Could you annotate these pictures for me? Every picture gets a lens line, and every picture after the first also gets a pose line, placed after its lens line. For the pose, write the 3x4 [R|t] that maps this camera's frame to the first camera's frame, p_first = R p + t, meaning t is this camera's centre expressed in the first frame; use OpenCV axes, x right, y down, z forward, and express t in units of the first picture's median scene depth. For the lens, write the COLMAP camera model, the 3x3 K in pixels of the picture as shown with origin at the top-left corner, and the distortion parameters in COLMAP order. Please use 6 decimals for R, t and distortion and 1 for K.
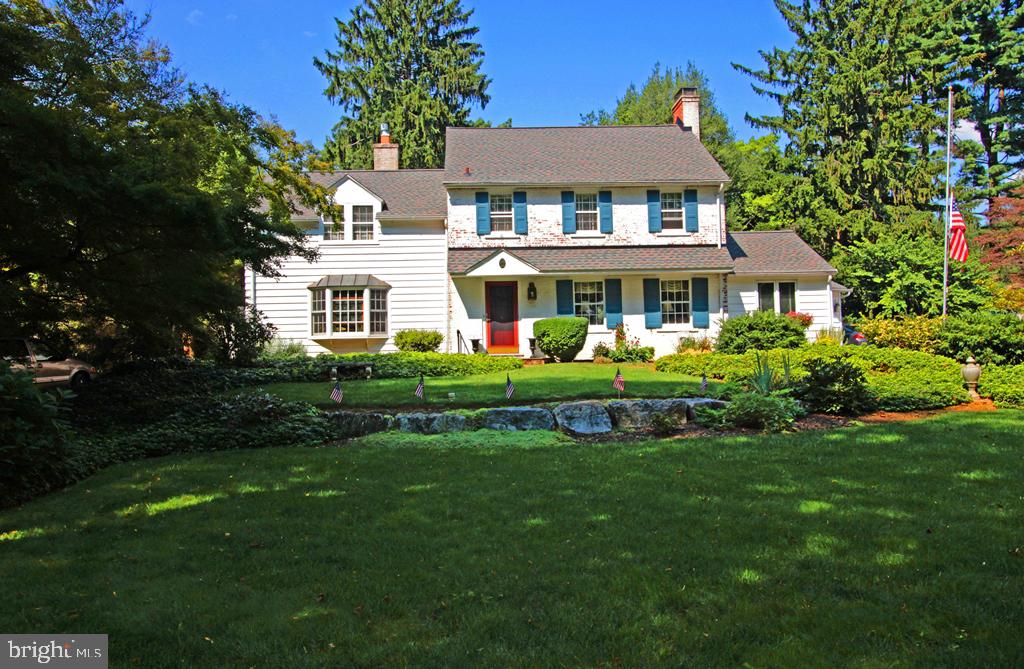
lens RADIAL K [[810.4, 0, 503.0], [0, 810.4, 325.4], [0, 0, 1]] dist [0.005436, 0.004437]
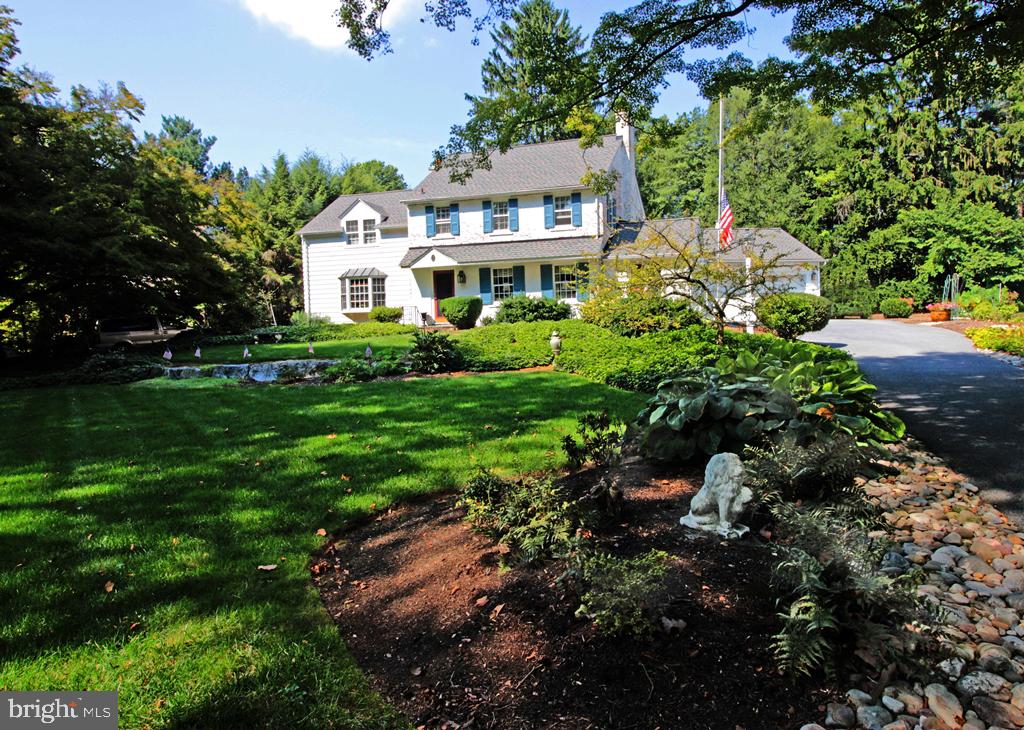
lens RADIAL K [[667.6, 0, 546.0], [0, 667.6, 345.3], [0, 0, 1]] dist [0.006502, -0.001079]
pose [[0.937762, 0.007214, -0.347203, 0.553753], [0.023177, 0.996255, 0.083298, -0.017543], [0.346504, -0.086161, 0.934083, -0.015896]]
